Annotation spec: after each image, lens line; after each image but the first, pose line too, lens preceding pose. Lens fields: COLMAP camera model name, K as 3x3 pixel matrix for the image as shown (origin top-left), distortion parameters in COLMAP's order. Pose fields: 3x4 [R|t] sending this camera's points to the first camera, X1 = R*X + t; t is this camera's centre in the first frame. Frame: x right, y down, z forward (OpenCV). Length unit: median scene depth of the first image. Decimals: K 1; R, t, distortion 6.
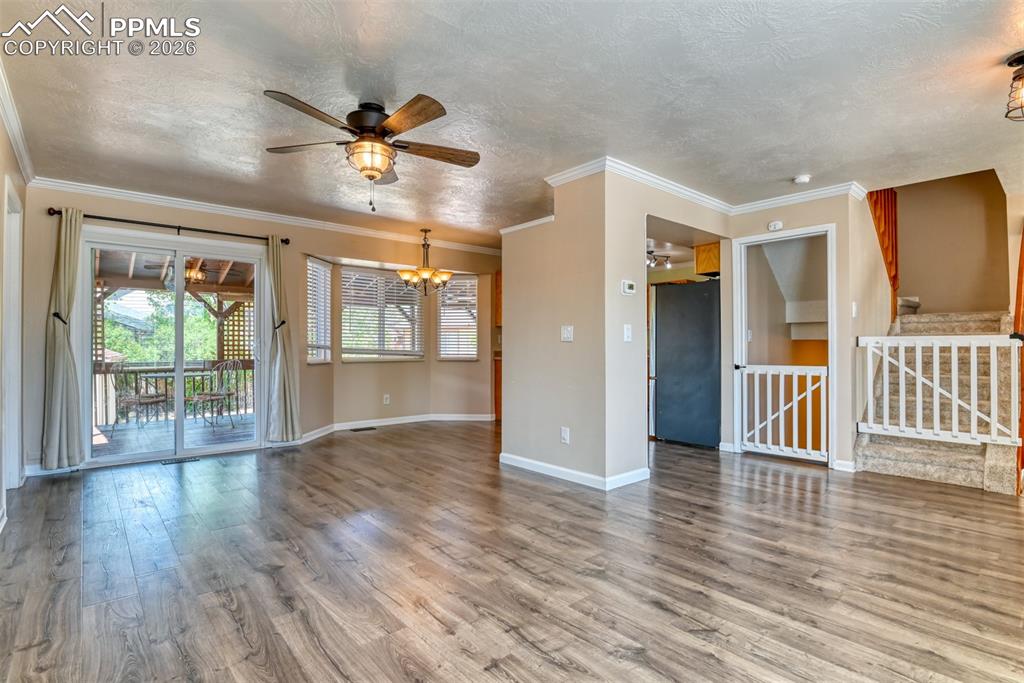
lens RADIAL K [[499.0, 0, 520.1], [0, 499.0, 344.8], [0, 0, 1]] dist [-0.022613, -0.003783]
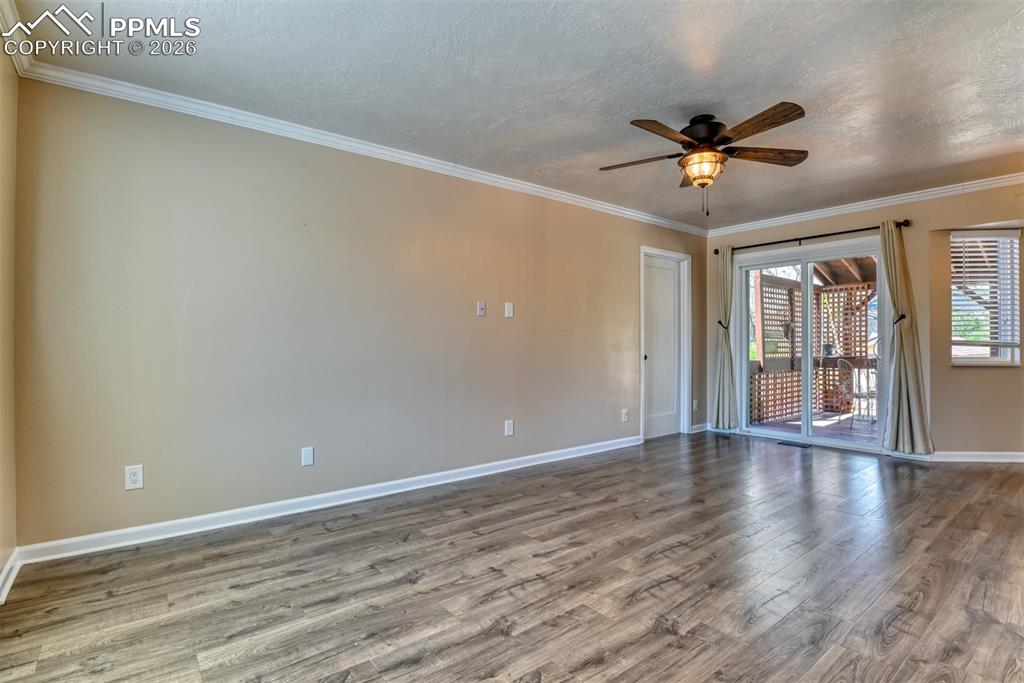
lens RADIAL K [[499.0, 0, 508.0], [0, 499.0, 347.9], [0, 0, 1]] dist [-0.022613, -0.003783]
pose [[-0.060404, 0.007263, -0.998148, 0.900744], [0.004475, 0.999965, 0.007006, 0.001688], [0.998164, -0.004043, -0.060434, 0.745139]]
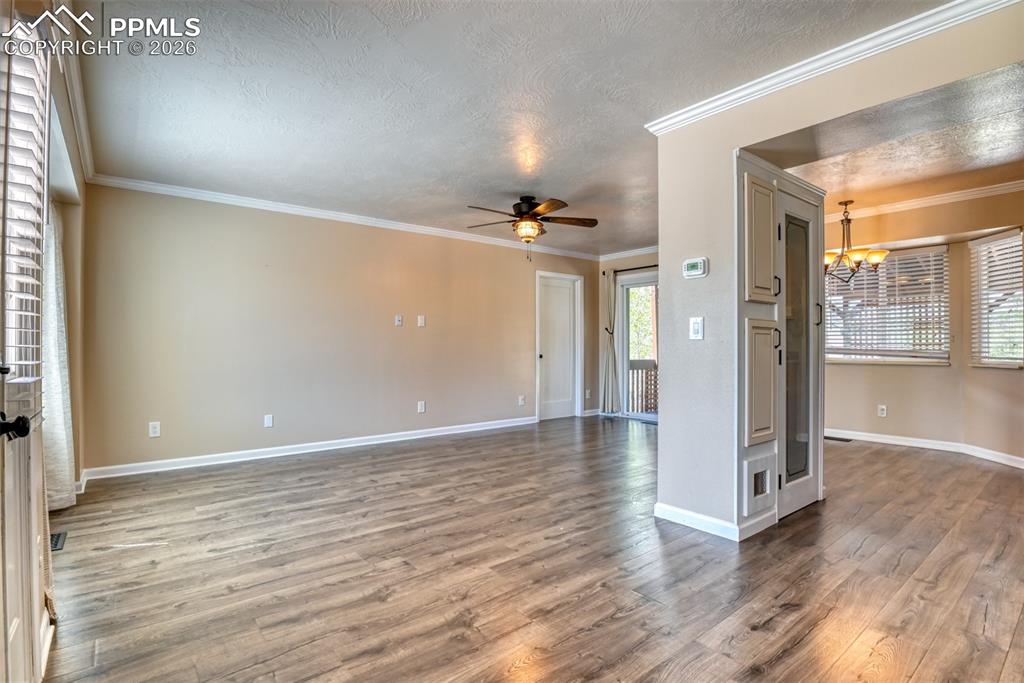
lens RADIAL K [[499.0, 0, 508.9], [0, 499.0, 347.1], [0, 0, 1]] dist [-0.022613, -0.003783]
pose [[-0.049441, 0.001360, -0.998776, 1.520973], [0.003416, 0.999993, 0.001193, 0.004922], [0.998771, -0.003353, -0.049445, 1.172260]]
